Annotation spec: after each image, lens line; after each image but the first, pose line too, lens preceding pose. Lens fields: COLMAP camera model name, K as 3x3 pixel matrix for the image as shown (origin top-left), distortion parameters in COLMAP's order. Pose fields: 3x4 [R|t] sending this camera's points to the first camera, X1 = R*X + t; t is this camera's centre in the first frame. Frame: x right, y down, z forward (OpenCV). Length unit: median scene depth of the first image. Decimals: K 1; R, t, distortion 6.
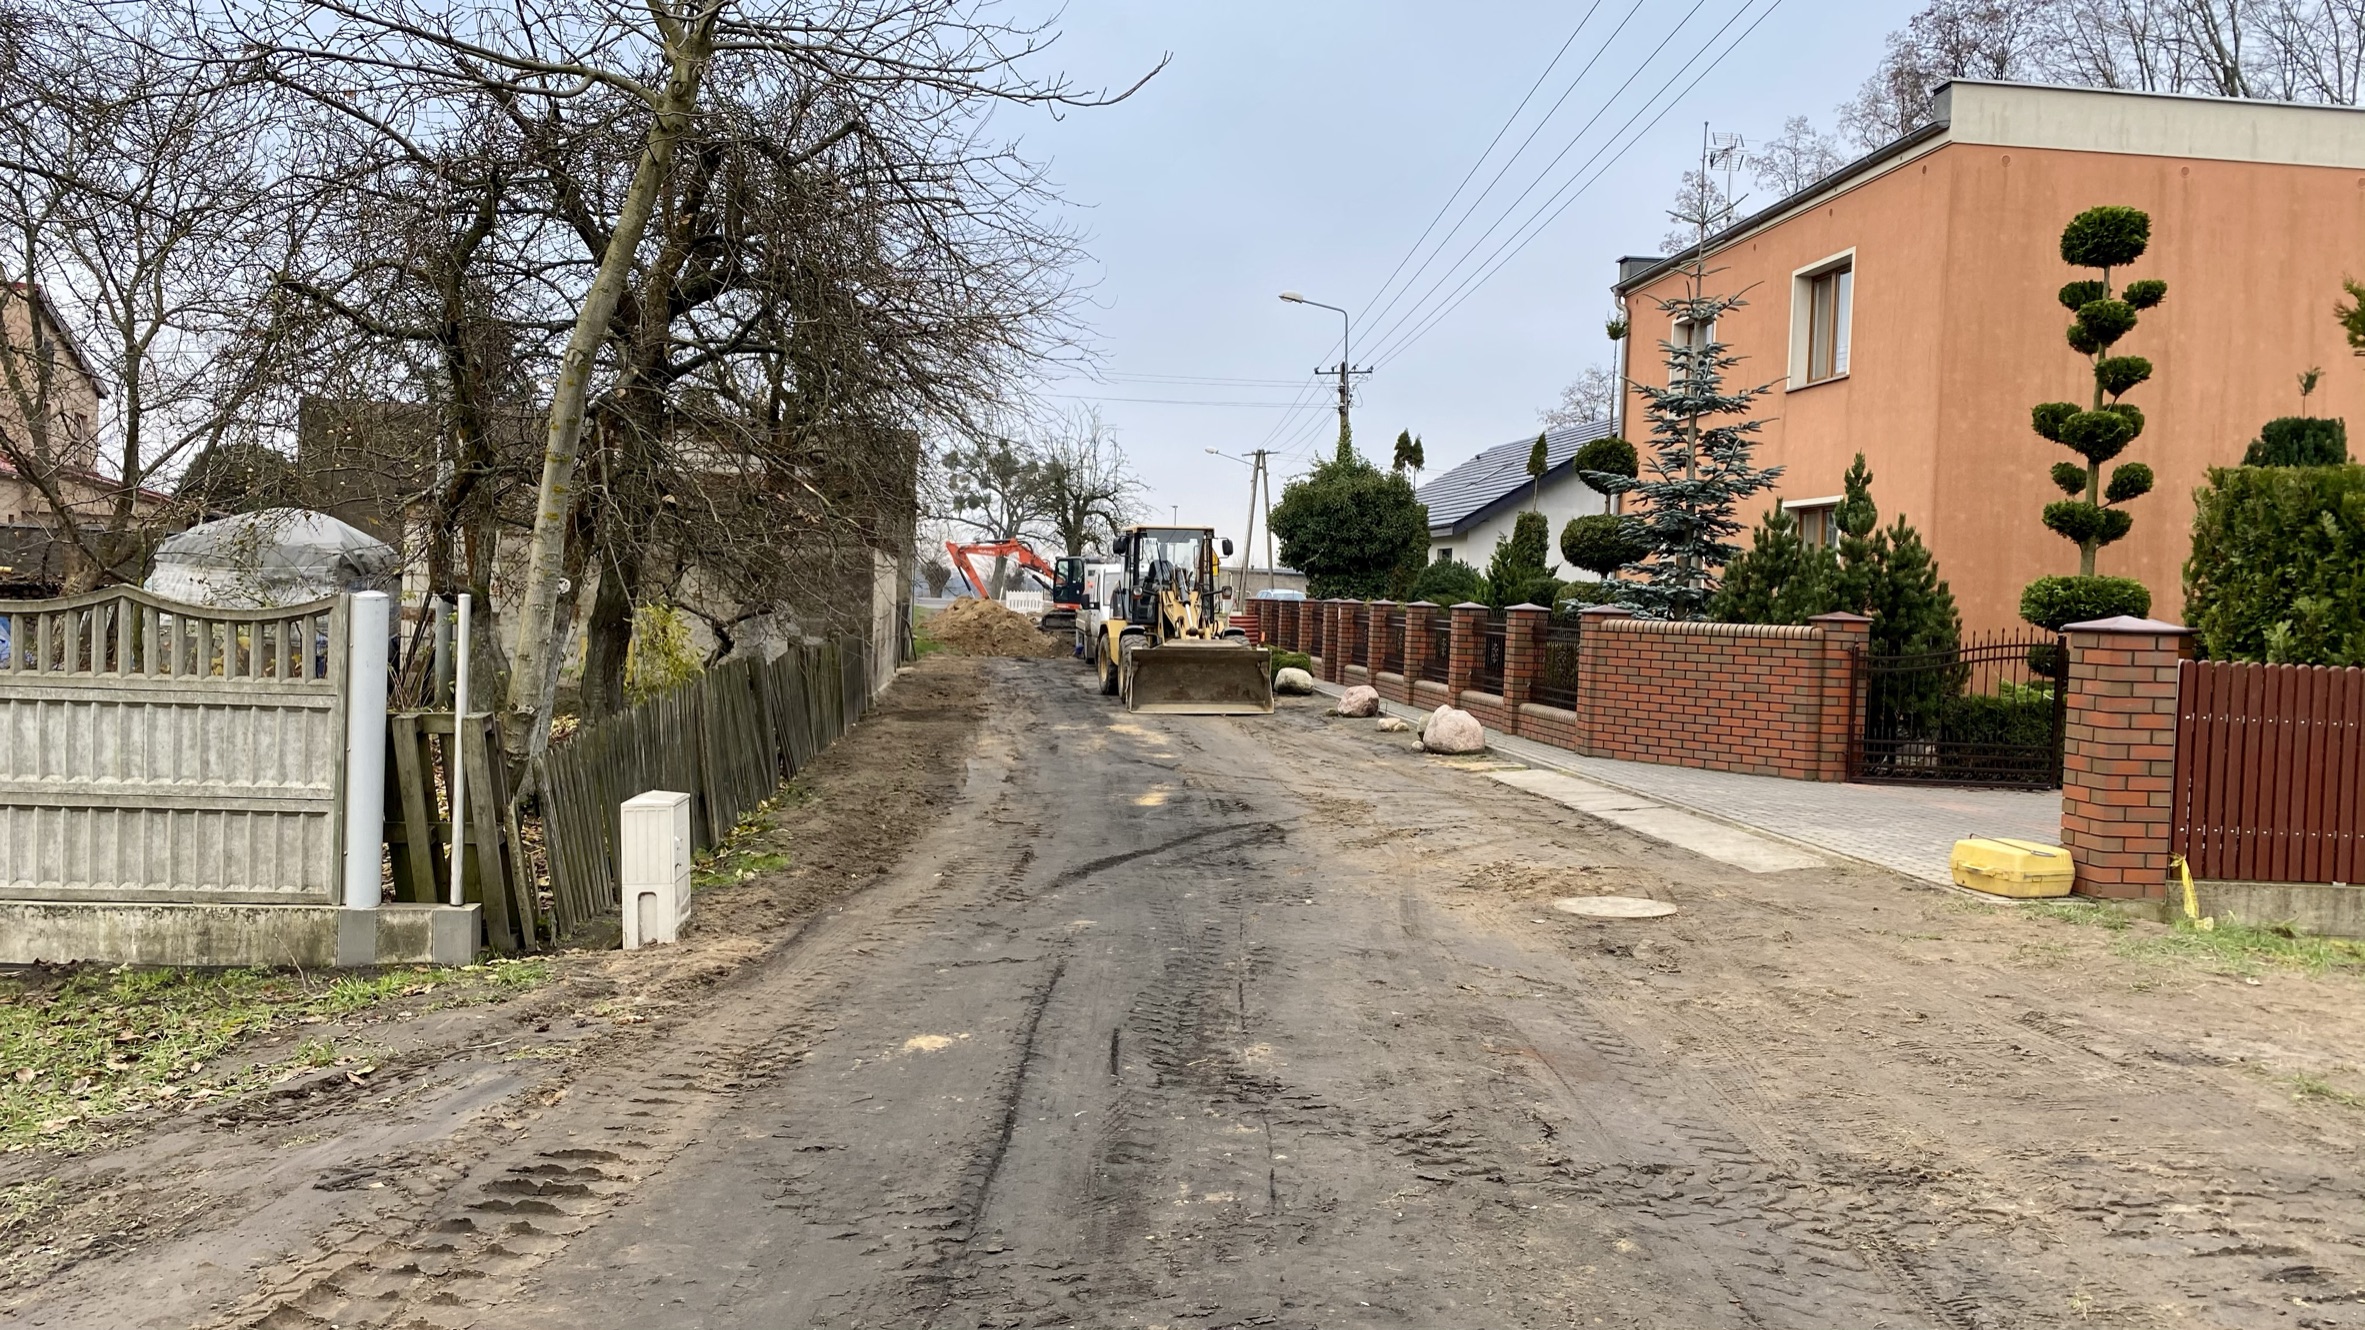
lens RADIAL K [[1802.9, 0, 1181.5], [0, 1802.9, 692.4], [0, 0, 1]] dist [0.069895, -0.091975]
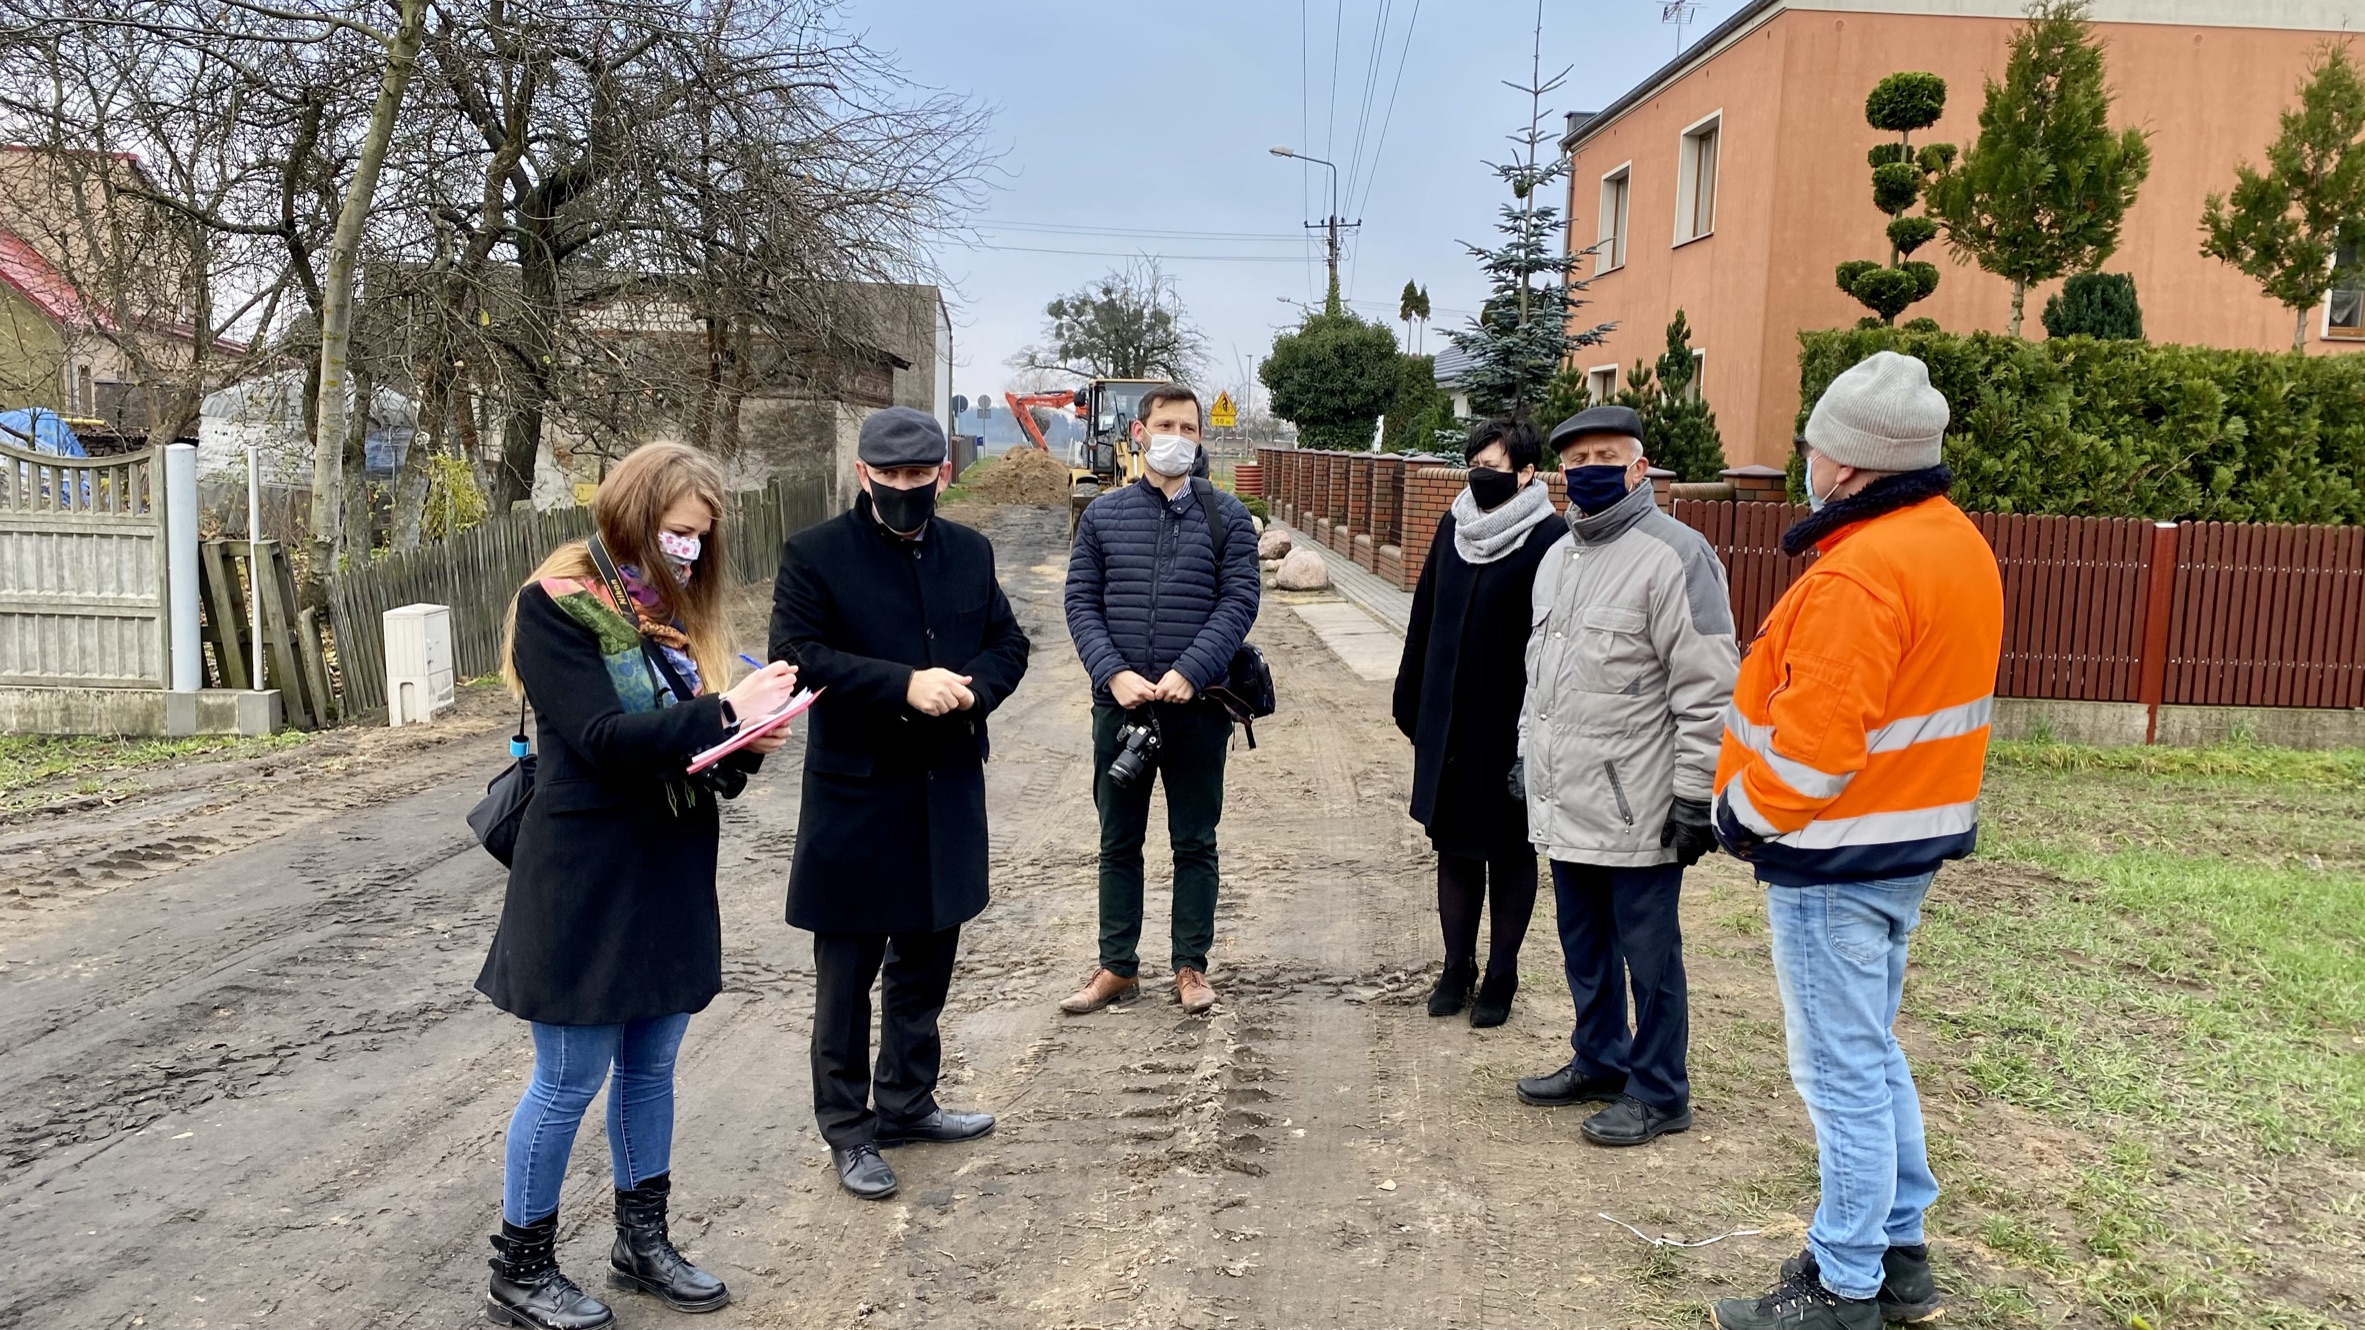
lens RADIAL K [[1802.9, 0, 1181.5], [0, 1802.9, 692.4], [0, 0, 1]] dist [0.069895, -0.091975]
pose [[0.998027, 0.005314, -0.062558, 0.307737], [-0.000156, 0.996619, 0.082162, 0.011719], [0.062784, -0.081991, 0.994654, -0.220789]]
